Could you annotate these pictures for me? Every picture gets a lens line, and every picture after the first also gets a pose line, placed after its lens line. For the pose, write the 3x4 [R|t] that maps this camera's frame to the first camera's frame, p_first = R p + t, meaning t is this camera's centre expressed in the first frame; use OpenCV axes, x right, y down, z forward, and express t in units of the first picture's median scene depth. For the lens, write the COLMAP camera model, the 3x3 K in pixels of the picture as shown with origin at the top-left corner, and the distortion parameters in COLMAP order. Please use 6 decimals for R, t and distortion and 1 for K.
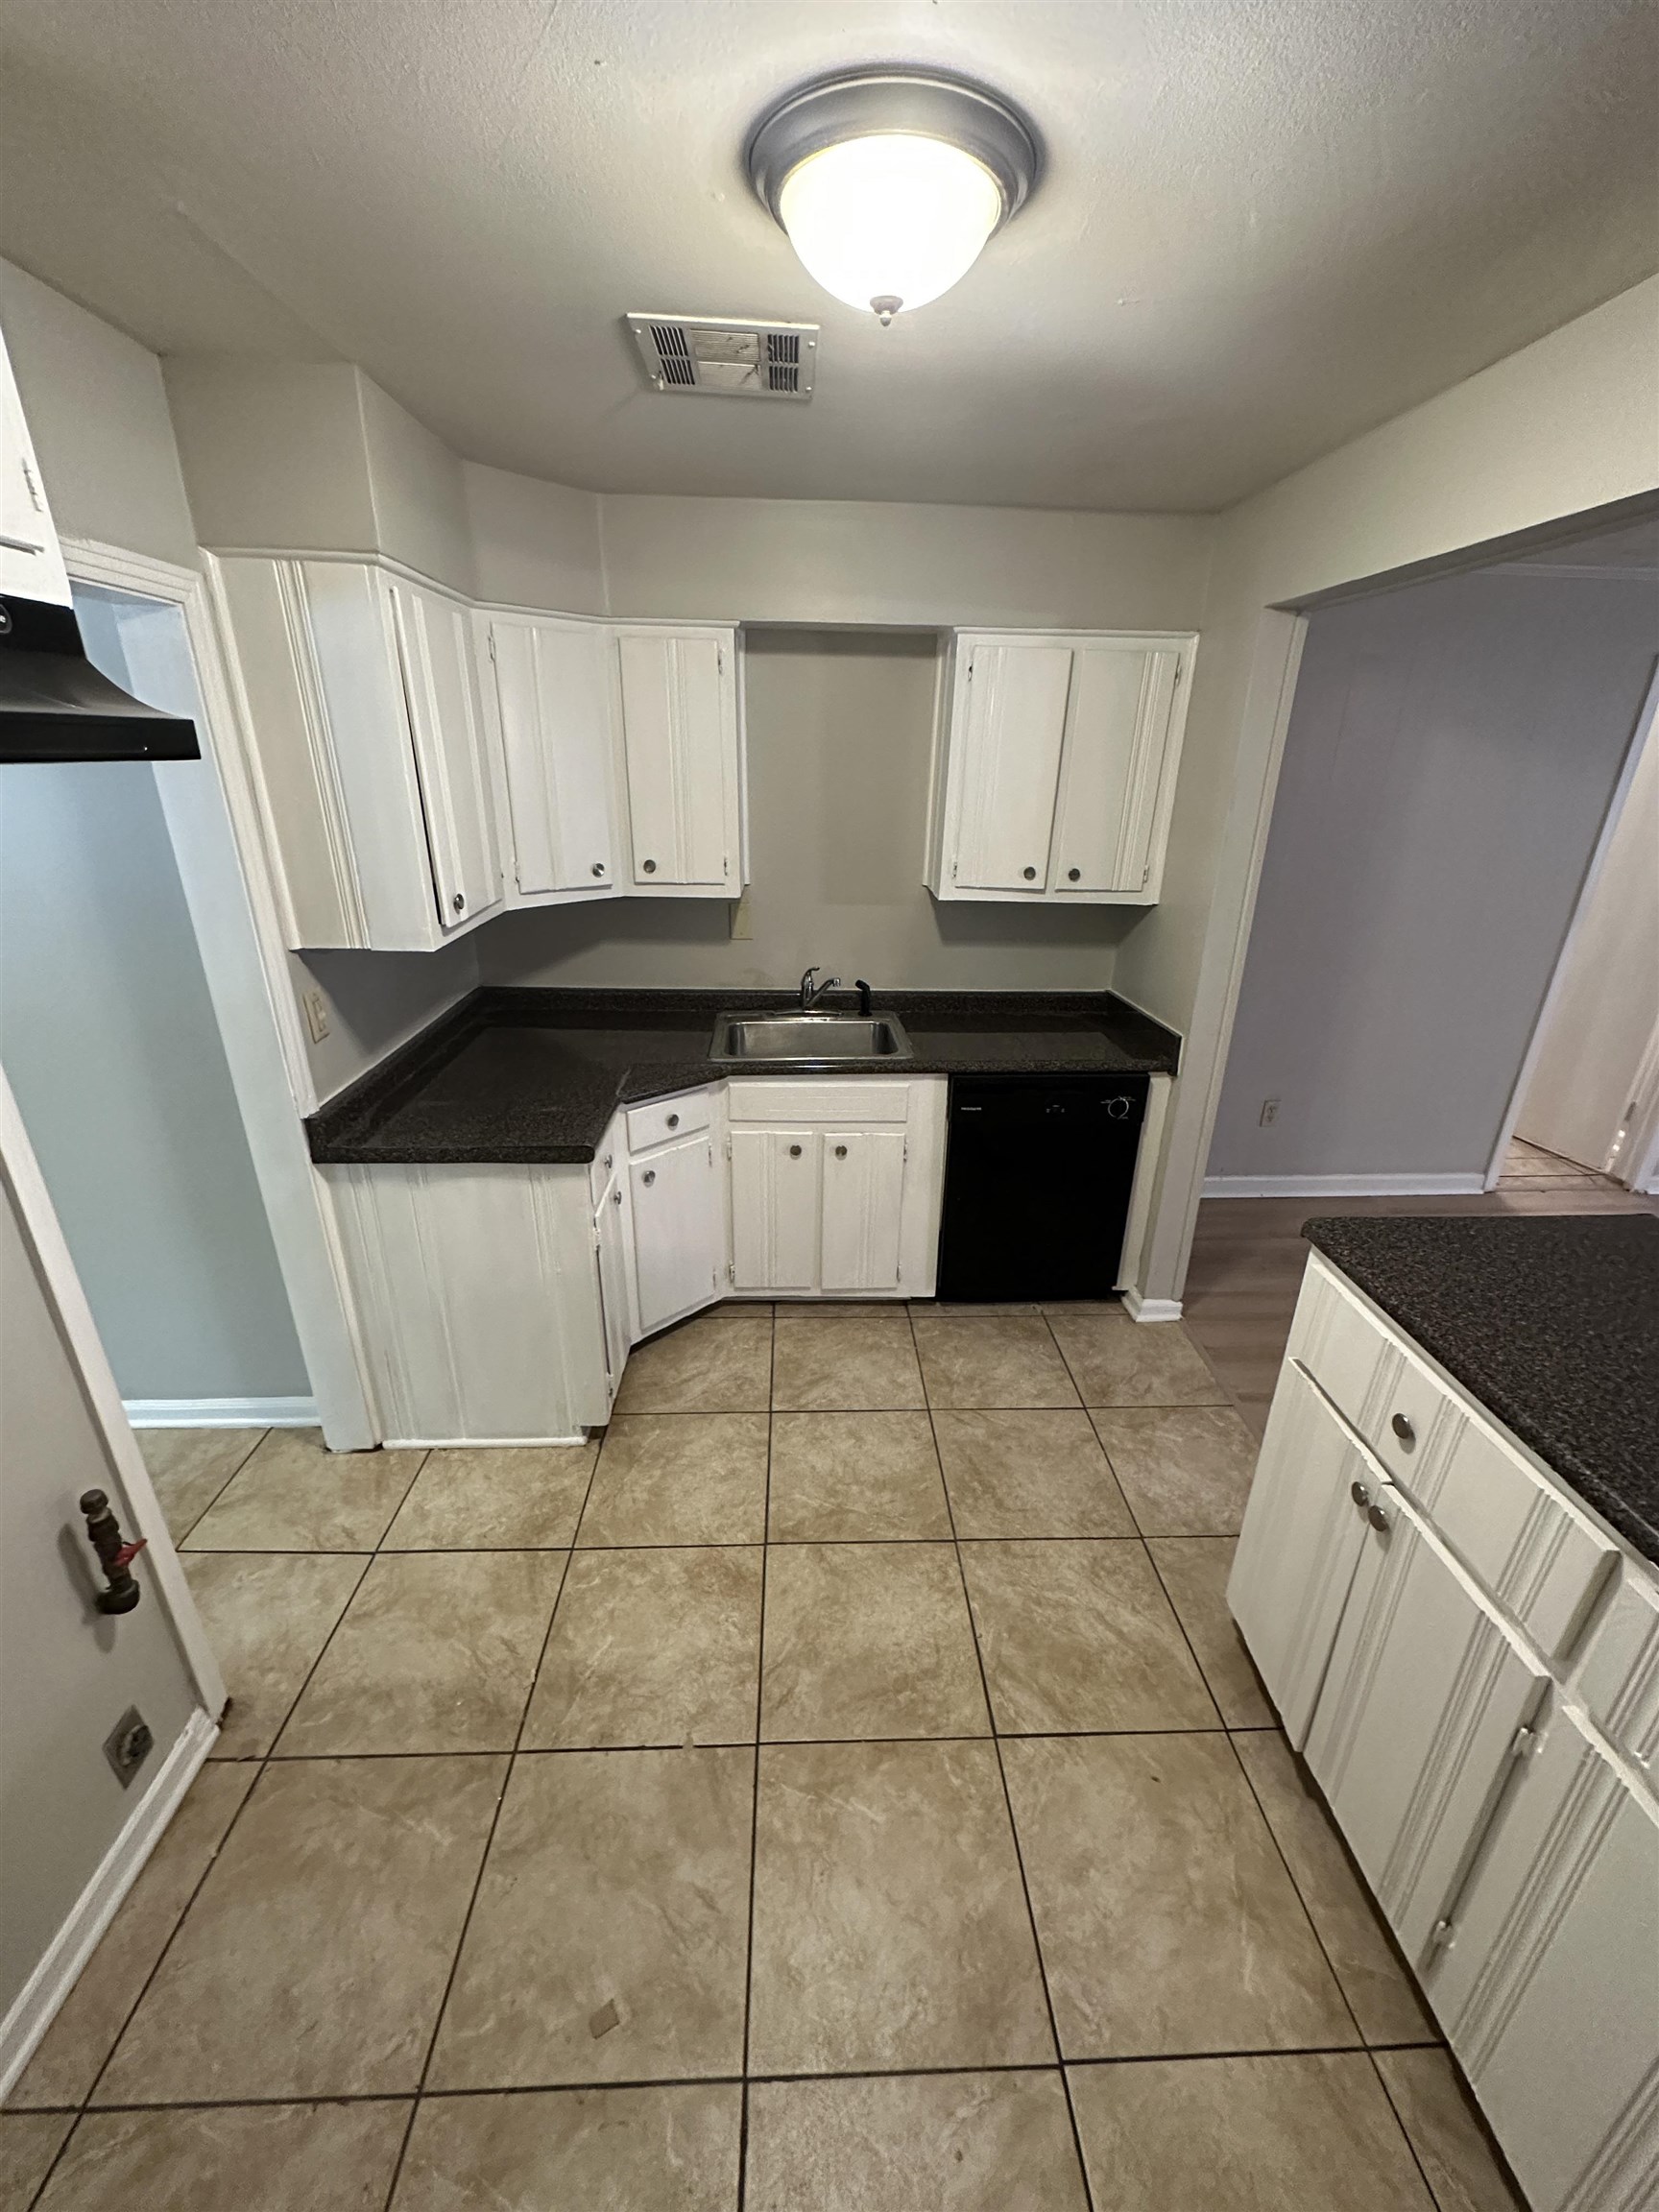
lens RADIAL K [[881.7, 0, 835.2], [0, 881.7, 1107.2], [0, 0, 1]] dist [-0.000402, 0.000156]
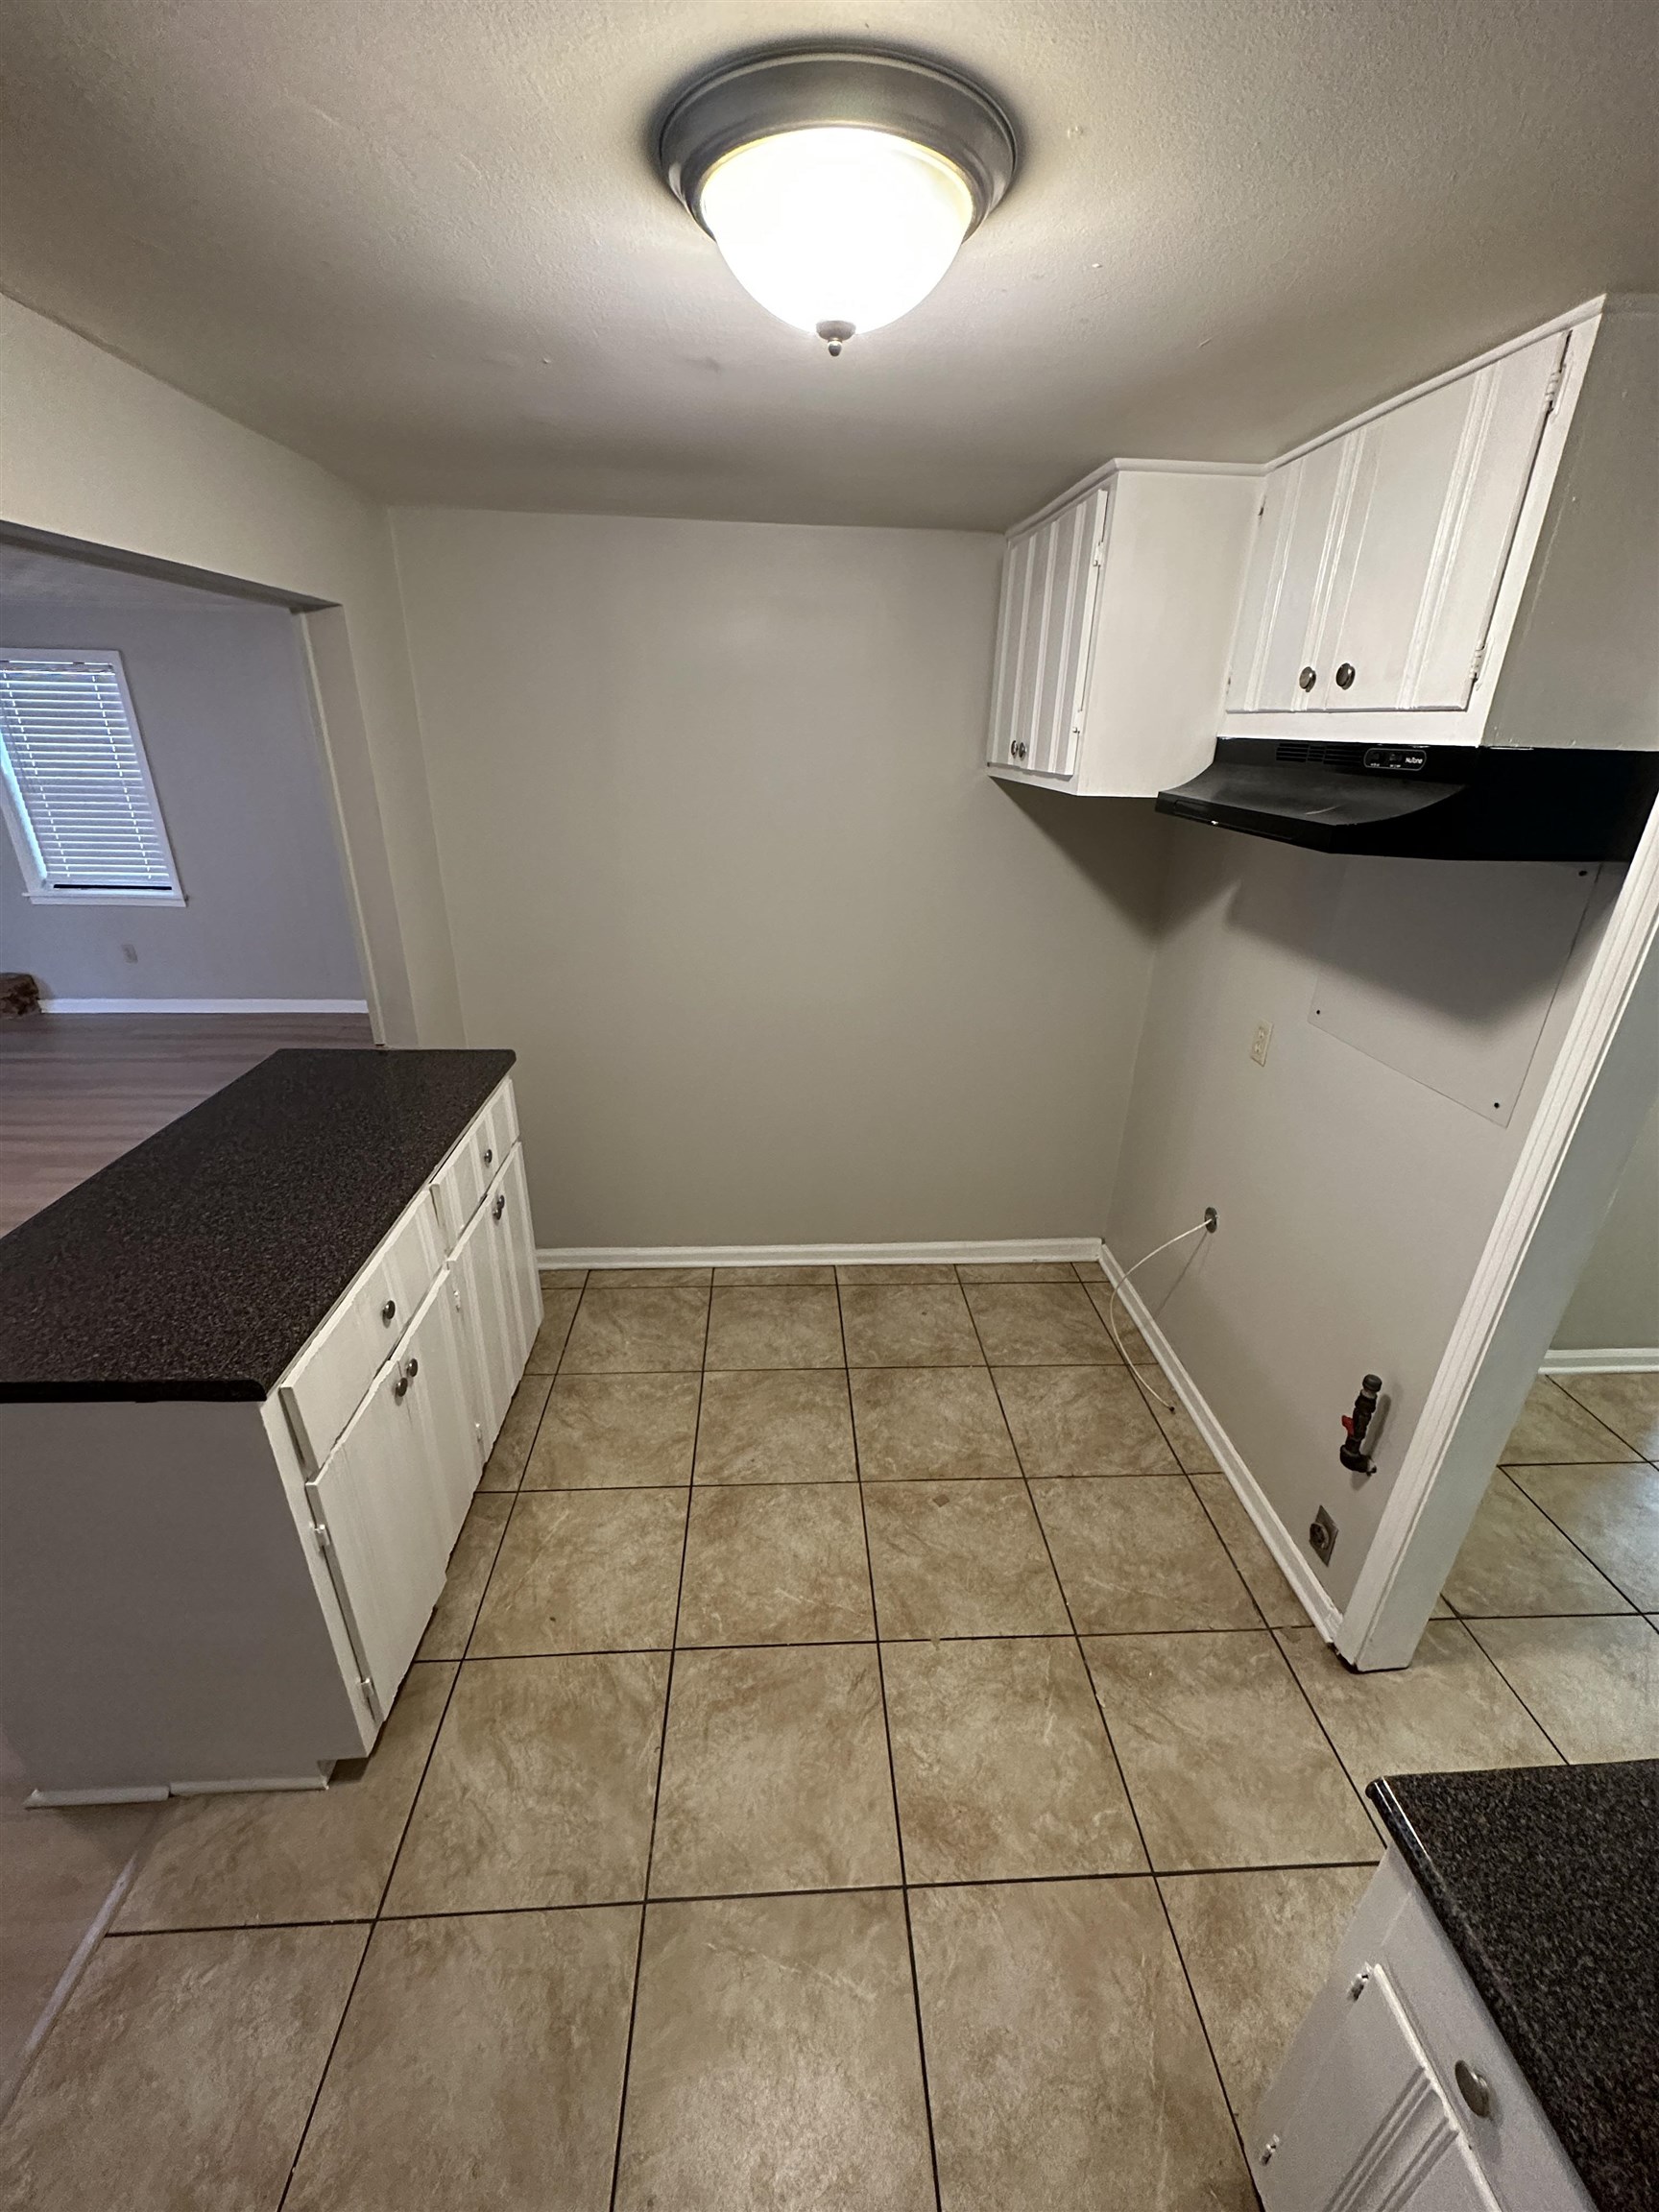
lens RADIAL K [[881.7, 0, 836.7], [0, 881.7, 1108.0], [0, 0, 1]] dist [-0.000402, 0.000156]
pose [[-0.998689, -0.033104, -0.039053, 0.030922], [-0.051076, 0.696418, 0.715817, -0.521232], [0.003501, 0.716873, -0.697195, 1.101163]]
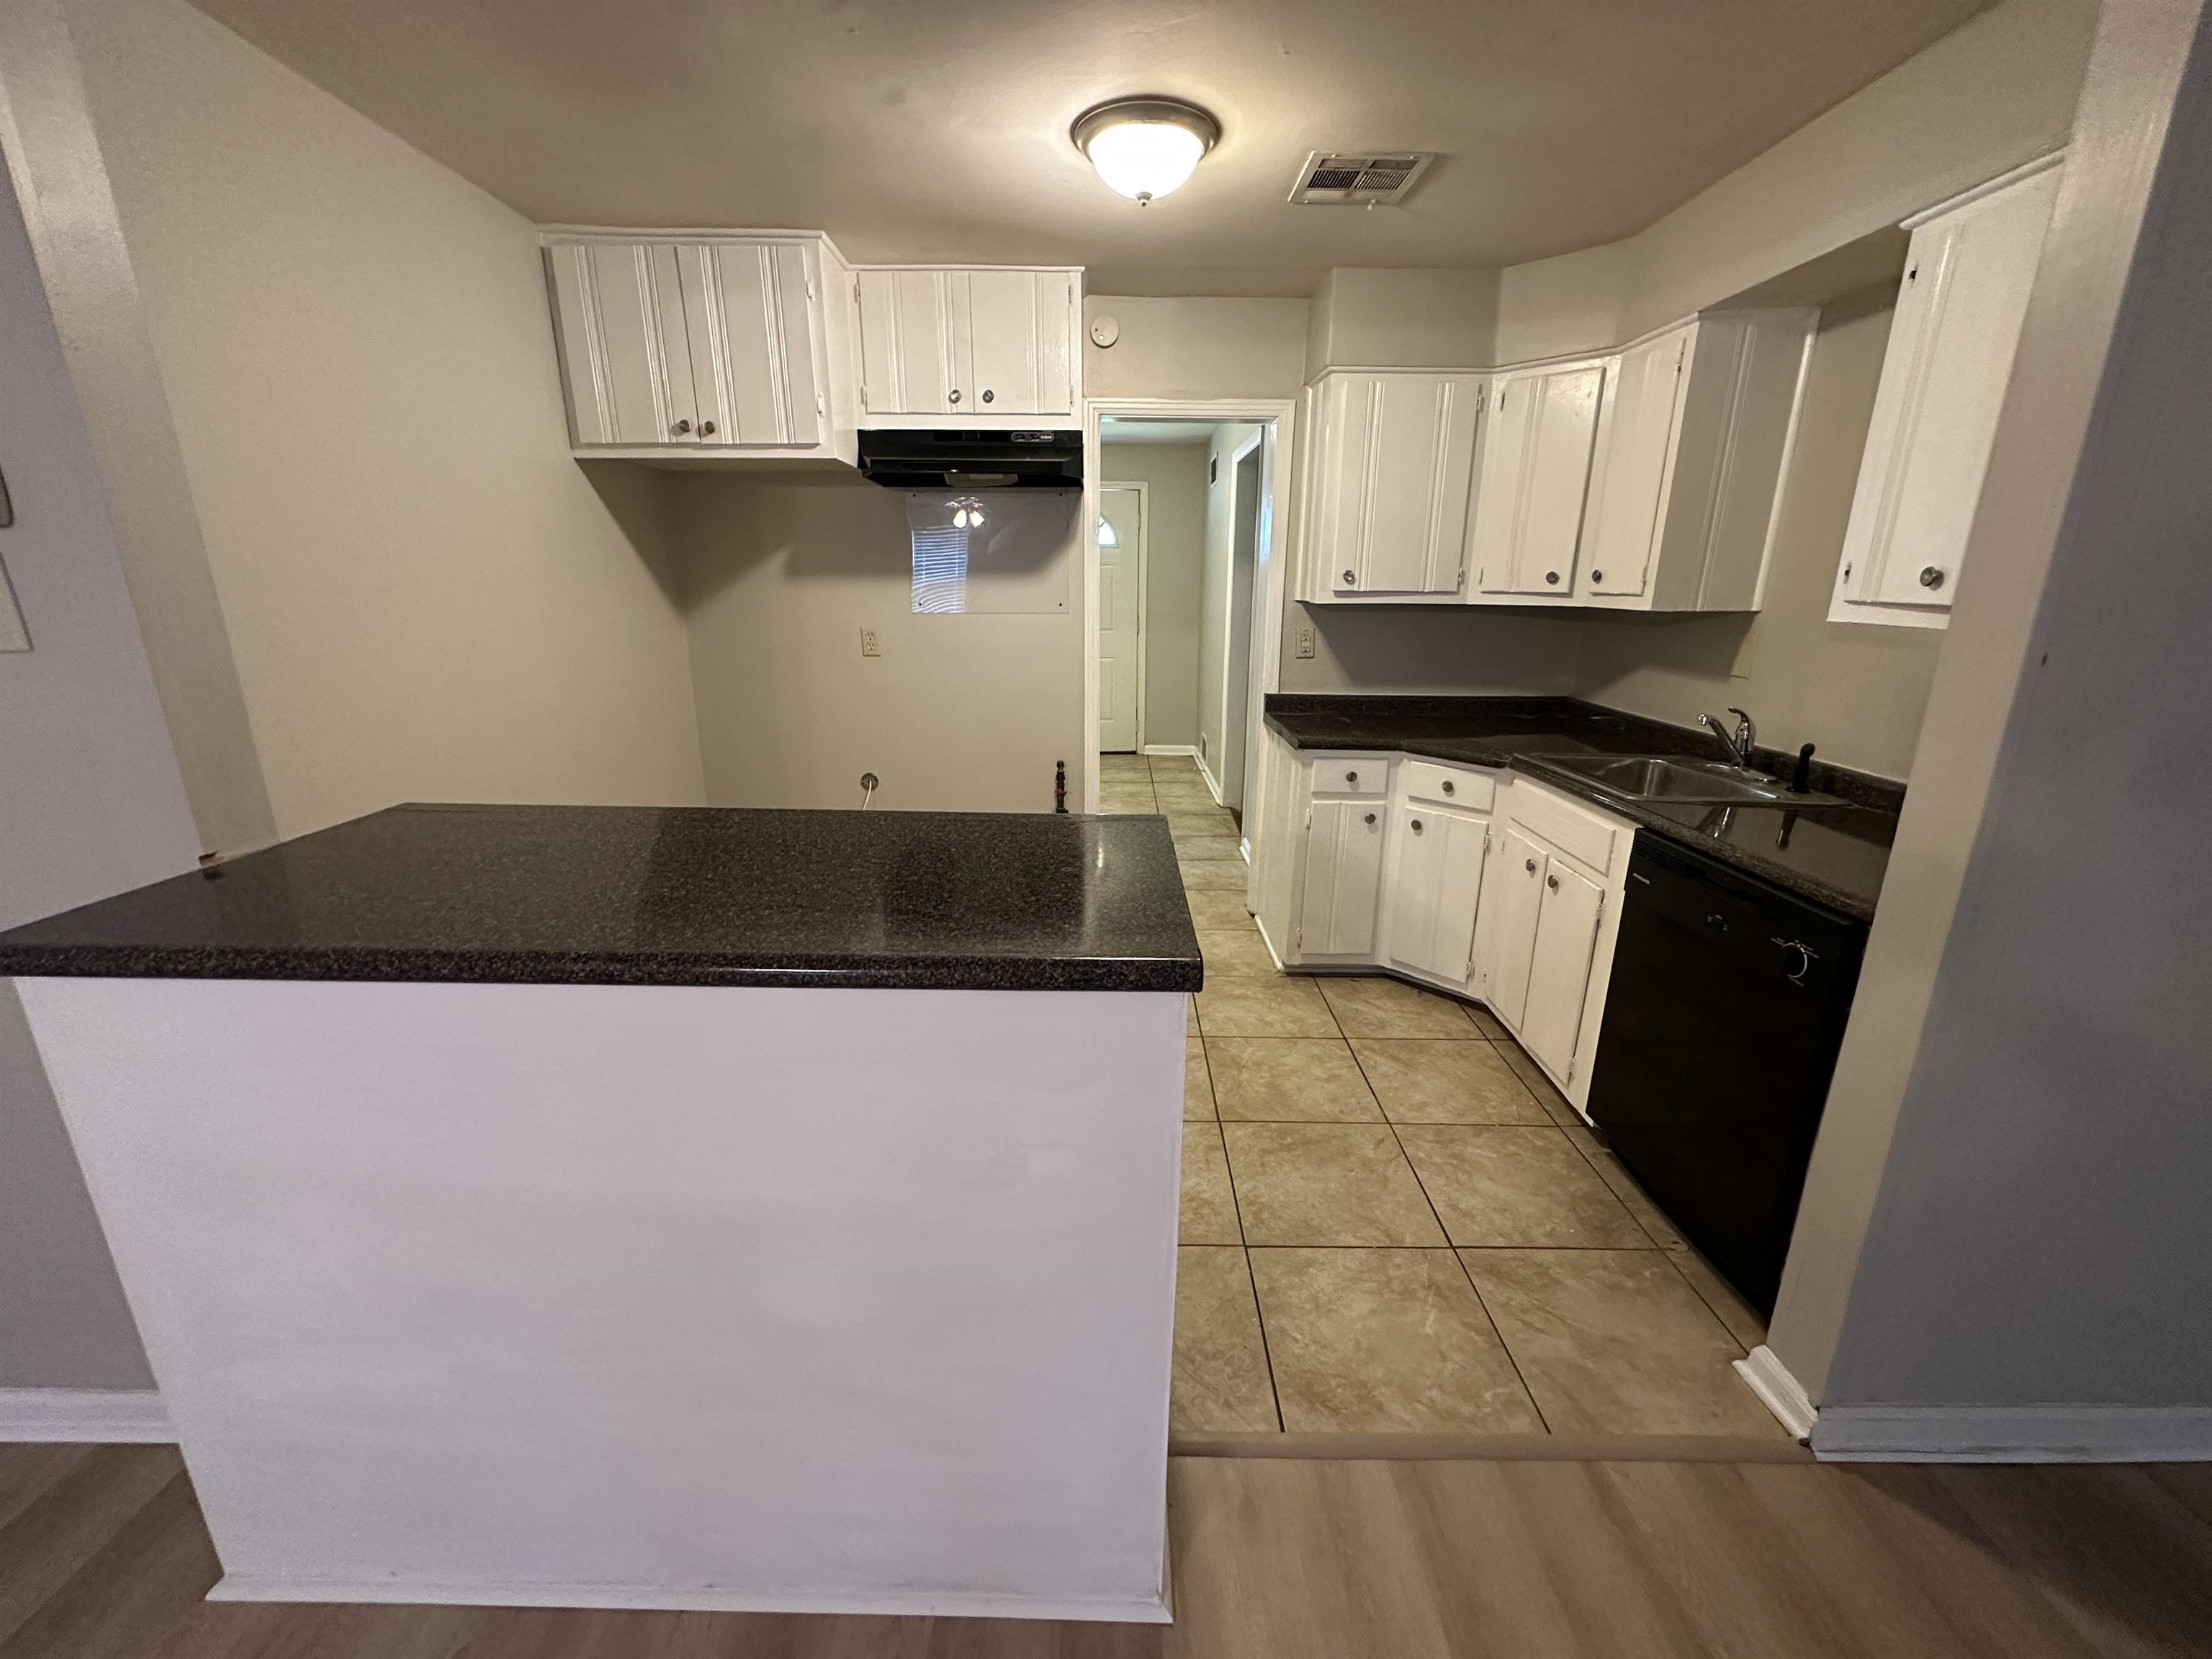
lens RADIAL K [[881.7, 0, 1103.9], [0, 881.7, 828.6], [0, 0, 1]] dist [-0.000402, 0.000156]
pose [[-0.042943, 0.254508, -0.966117, 1.196641], [-0.380327, 0.890036, 0.251371, -0.067811], [0.923855, 0.378235, 0.058576, 0.699565]]
